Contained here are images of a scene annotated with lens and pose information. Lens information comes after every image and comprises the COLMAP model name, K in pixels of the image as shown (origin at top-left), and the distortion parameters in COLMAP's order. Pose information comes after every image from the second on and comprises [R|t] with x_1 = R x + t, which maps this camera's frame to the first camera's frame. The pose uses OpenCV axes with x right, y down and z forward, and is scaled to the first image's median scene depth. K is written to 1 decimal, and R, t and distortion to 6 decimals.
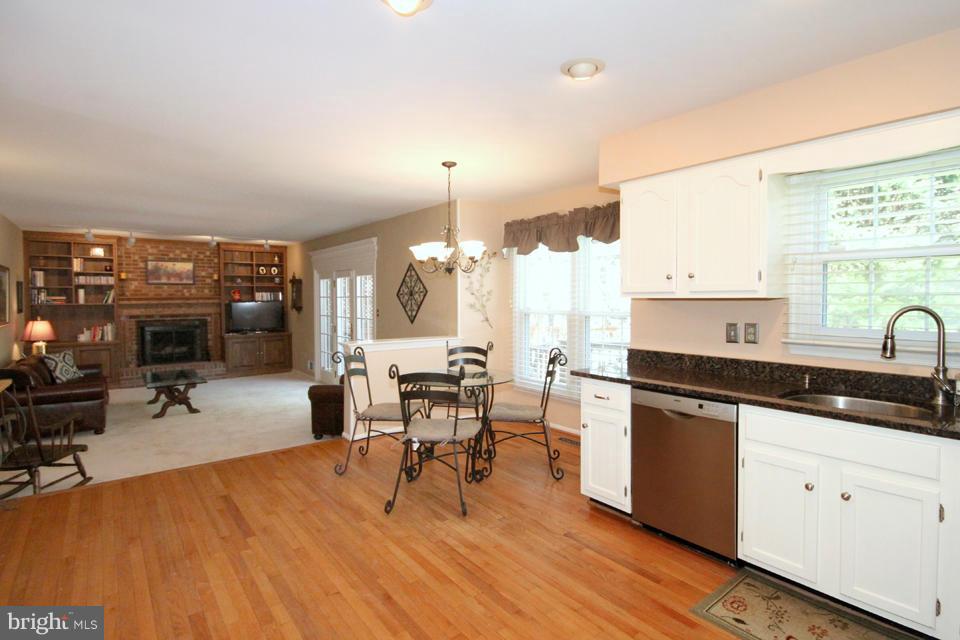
lens RADIAL K [[493.5, 0, 494.7], [0, 493.5, 304.8], [0, 0, 1]] dist [-0.001412, -0.002135]
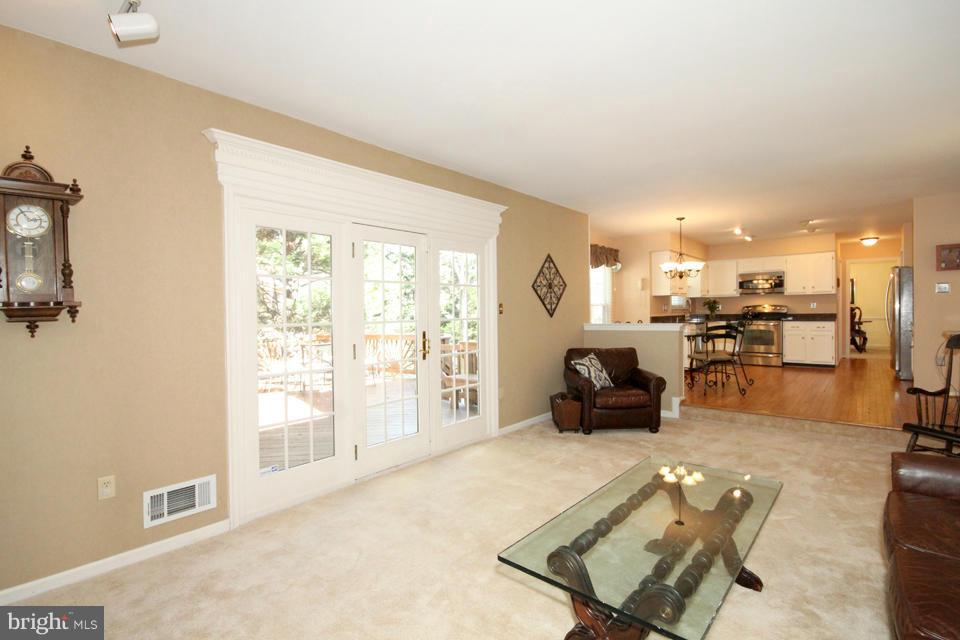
lens RADIAL K [[458.8, 0, 480.0], [0, 458.8, 320.0], [0, 0, 1]] dist [-0.001090, -0.000143]
pose [[-0.194039, -0.010207, 0.980941, -0.809681], [0.032971, 0.999313, 0.016920, 0.018794], [-0.980440, 0.035625, -0.193570, 1.036645]]
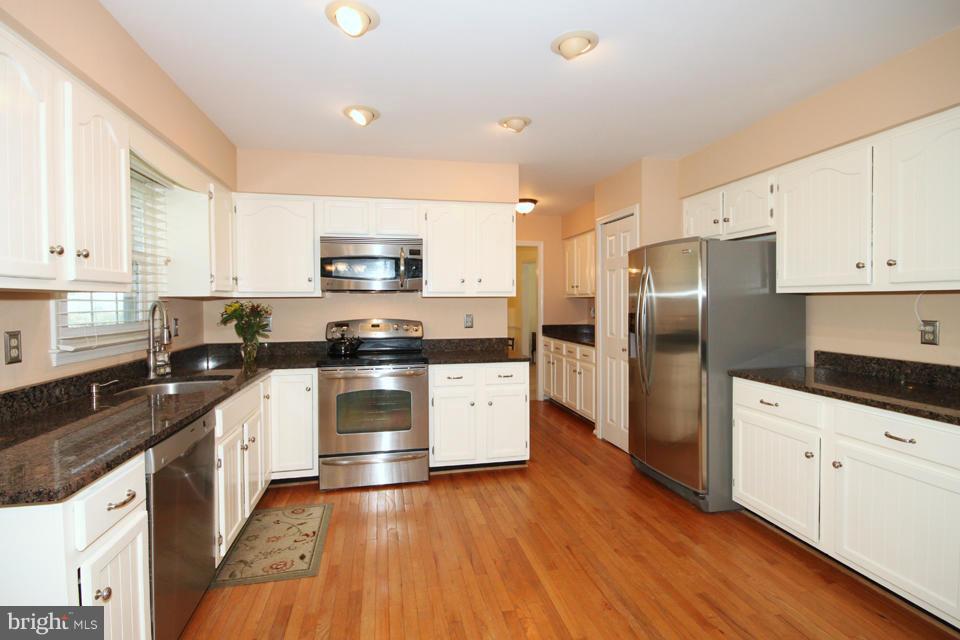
lens RADIAL K [[454.4, 0, 476.7], [0, 454.4, 308.5], [0, 0, 1]] dist [0.002942, 0.000274]
pose [[-0.892396, -0.002697, 0.451245, -0.103390], [0.013153, 0.999402, 0.031984, -0.001122], [-0.451062, 0.034478, -0.891827, 0.467514]]
